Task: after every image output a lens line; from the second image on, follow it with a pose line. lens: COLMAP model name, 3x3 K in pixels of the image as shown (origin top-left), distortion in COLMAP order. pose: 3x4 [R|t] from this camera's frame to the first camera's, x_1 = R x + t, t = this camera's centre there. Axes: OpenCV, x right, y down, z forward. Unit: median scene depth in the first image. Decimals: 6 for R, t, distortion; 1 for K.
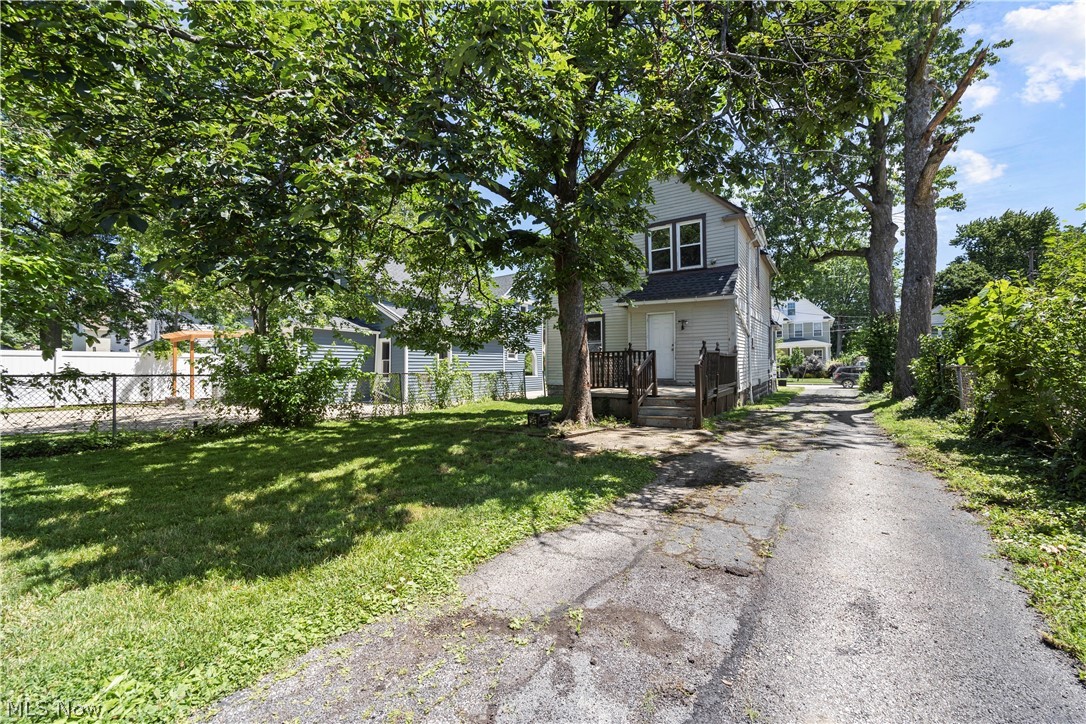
lens RADIAL K [[429.2, 0, 536.4], [0, 429.2, 360.6], [0, 0, 1]] dist [0.002883, 0.000060]
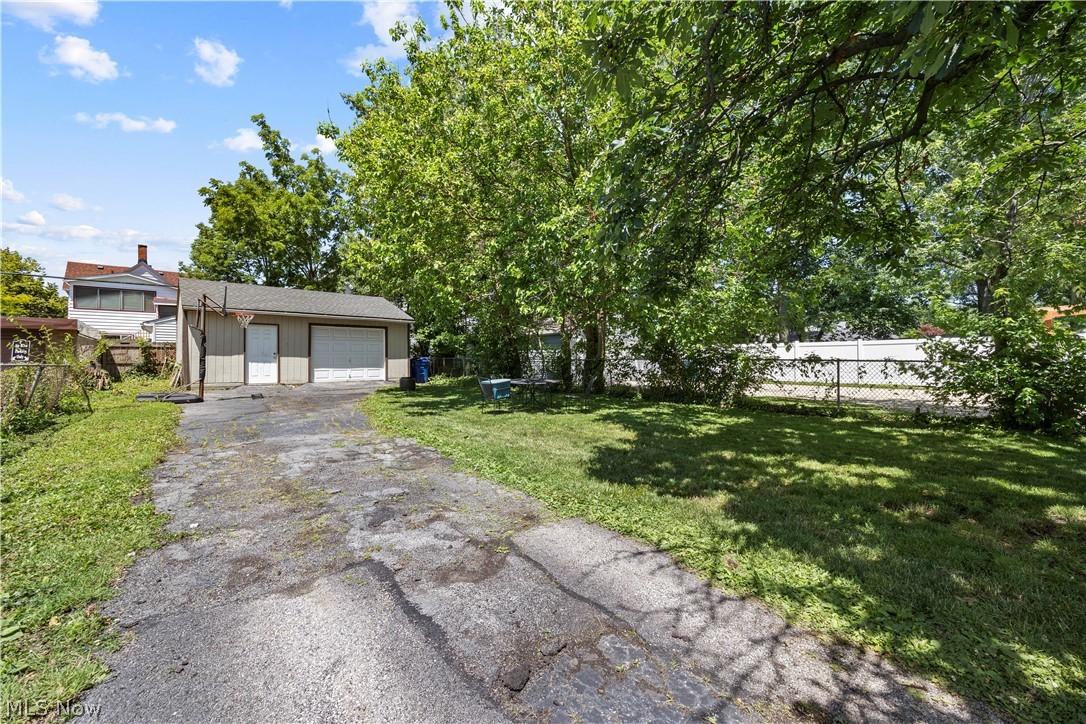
lens RADIAL K [[429.2, 0, 537.6], [0, 429.2, 358.7], [0, 0, 1]] dist [0.002883, 0.000060]
pose [[-0.271544, 0.005247, -0.962412, 0.455366], [0.025461, 0.999674, -0.001733, 0.010056], [0.962089, -0.024974, -0.271589, 0.517146]]
